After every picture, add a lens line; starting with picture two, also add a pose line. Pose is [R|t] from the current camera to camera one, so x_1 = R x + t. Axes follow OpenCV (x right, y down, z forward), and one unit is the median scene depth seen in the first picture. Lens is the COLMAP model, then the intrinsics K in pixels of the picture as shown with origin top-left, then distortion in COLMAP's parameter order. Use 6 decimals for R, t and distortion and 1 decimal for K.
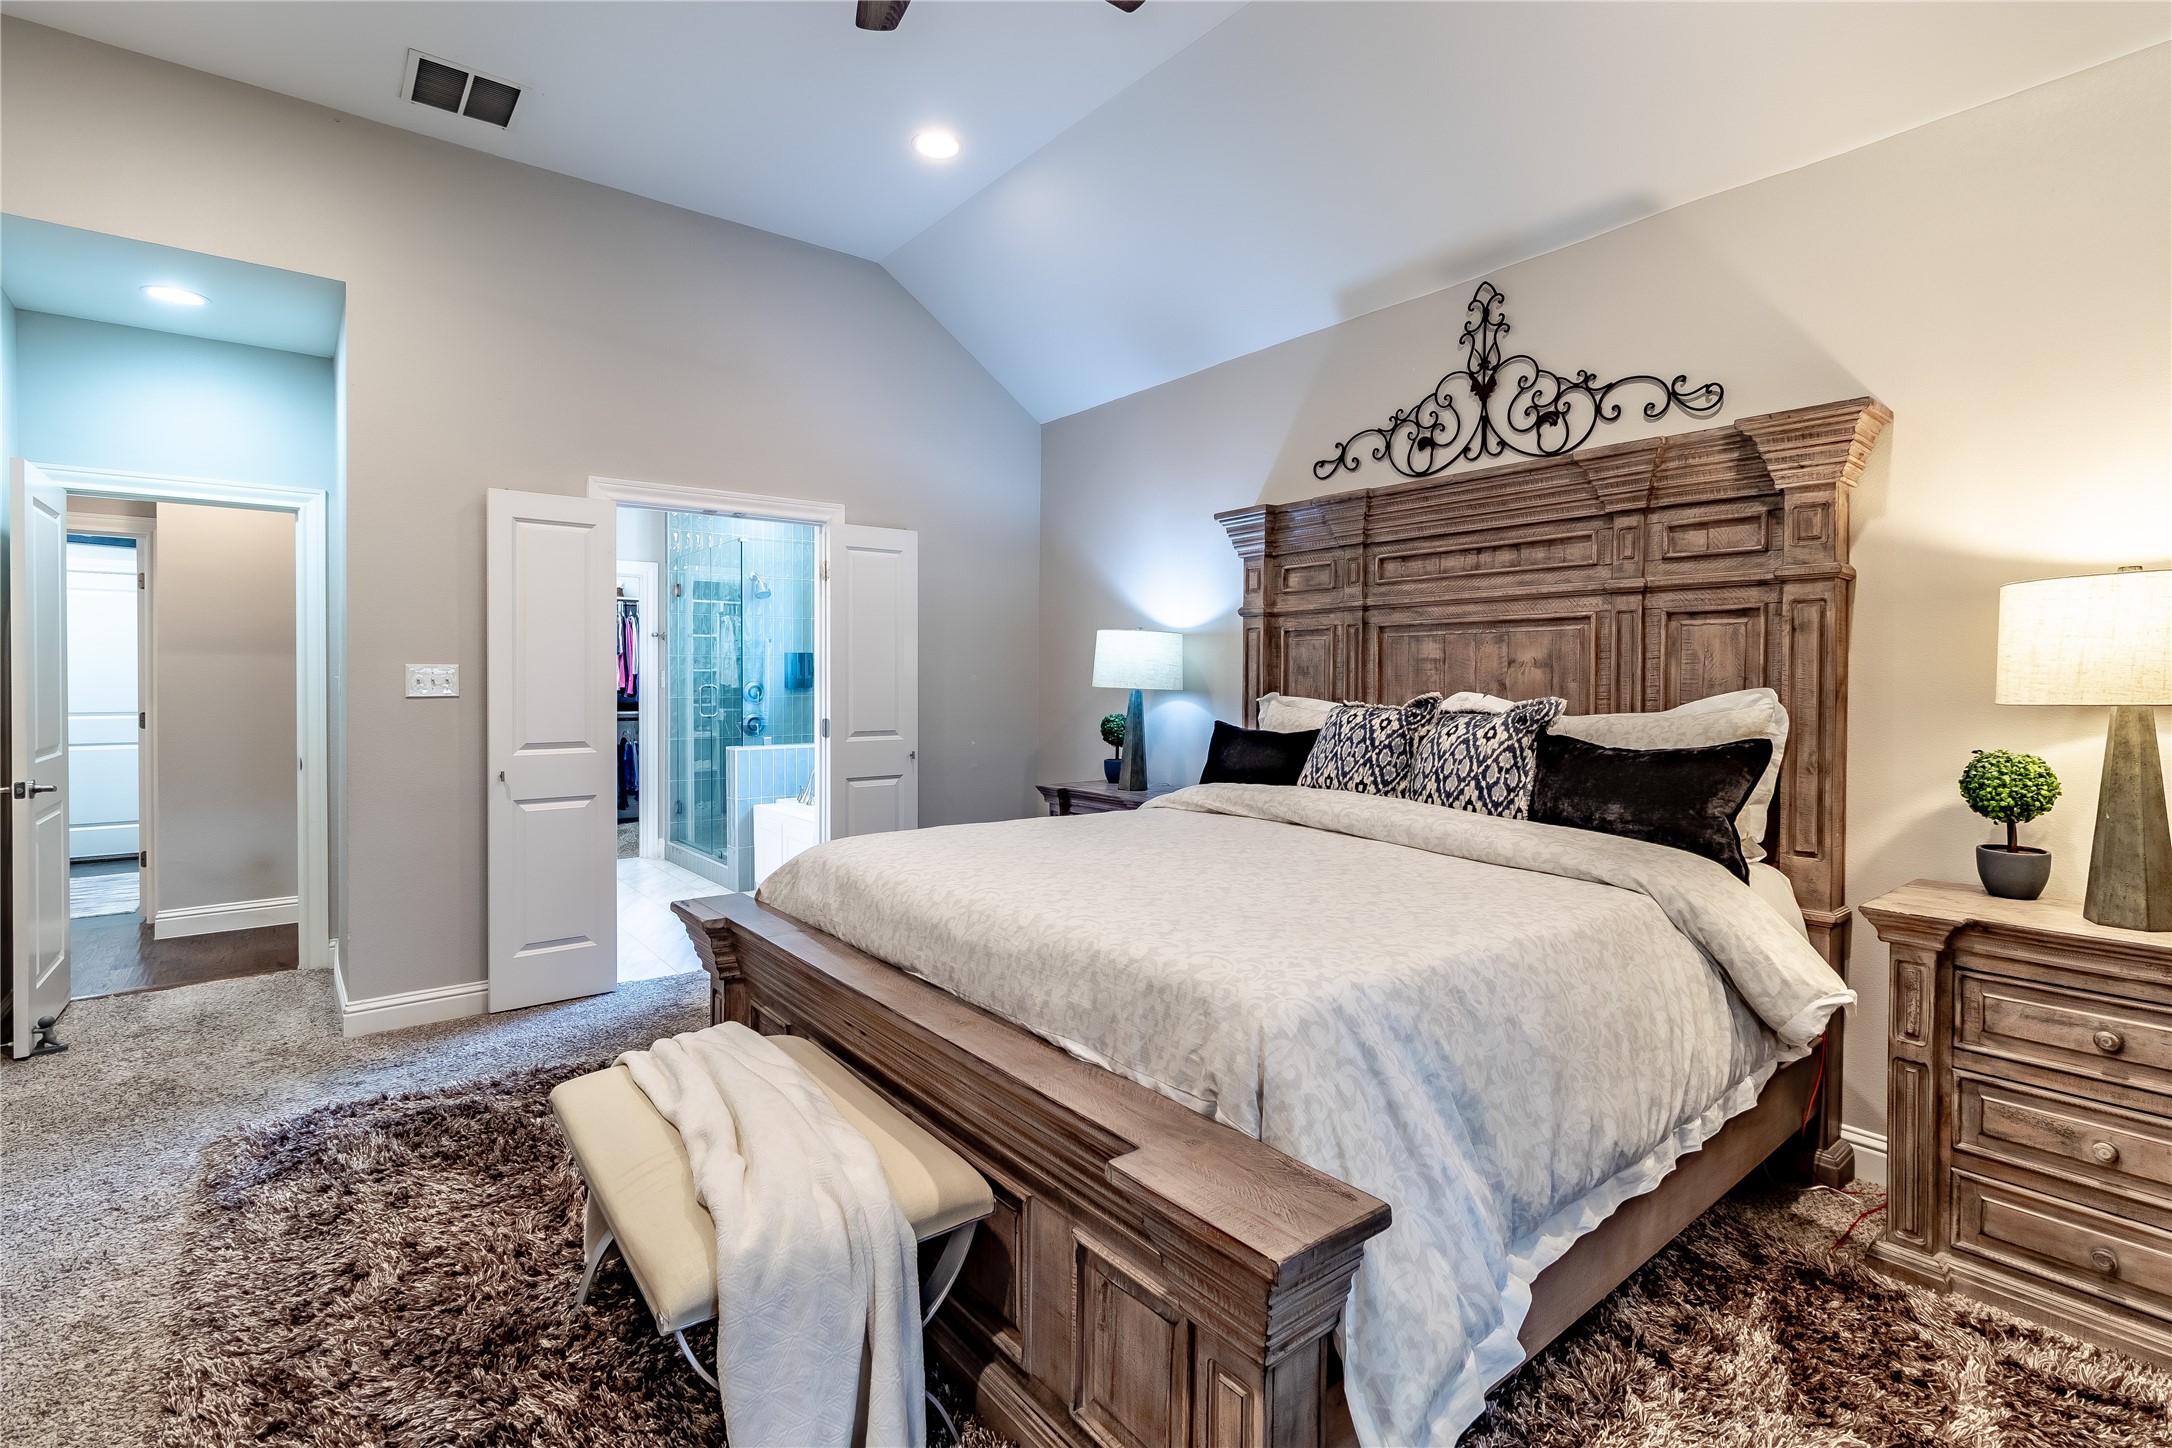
lens RADIAL K [[1006.9, 0, 1114.5], [0, 1006.9, 673.1], [0, 0, 1]] dist [0.003742, -0.000623]
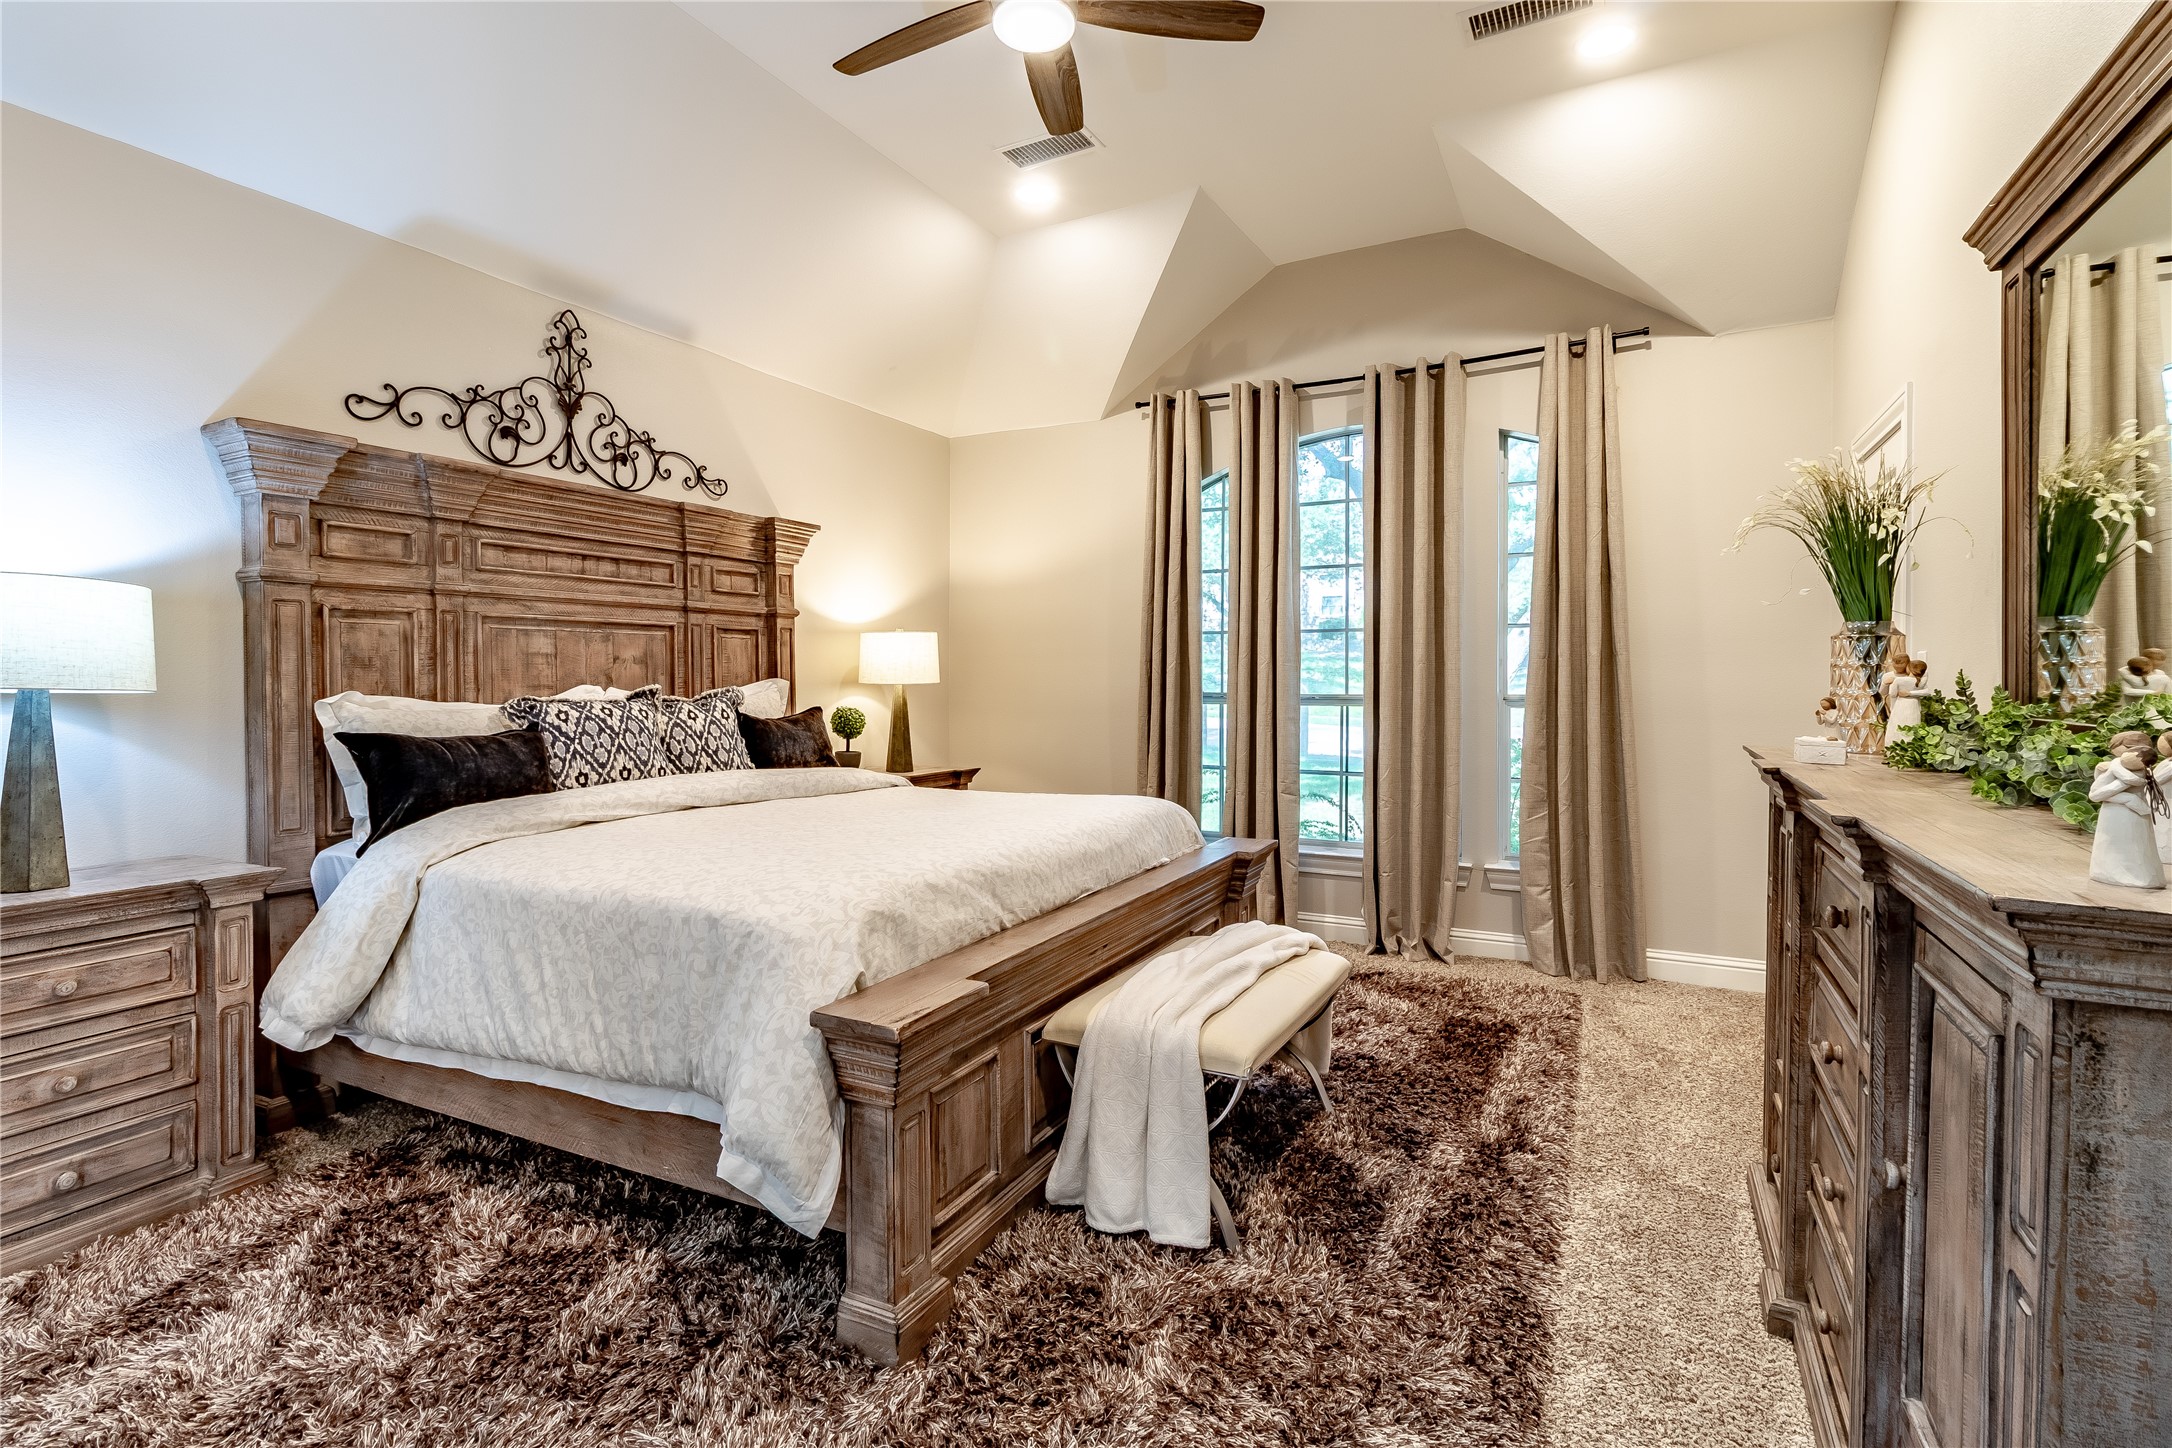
lens RADIAL K [[1006.9, 0, 1051.1], [0, 1006.9, 702.0], [0, 0, 1]] dist [0.003742, -0.000623]
pose [[-0.365170, -0.017451, 0.930777, -0.852359], [0.004115, 0.999784, 0.020359, 0.017073], [-0.930932, 0.011265, -0.365019, 0.921792]]
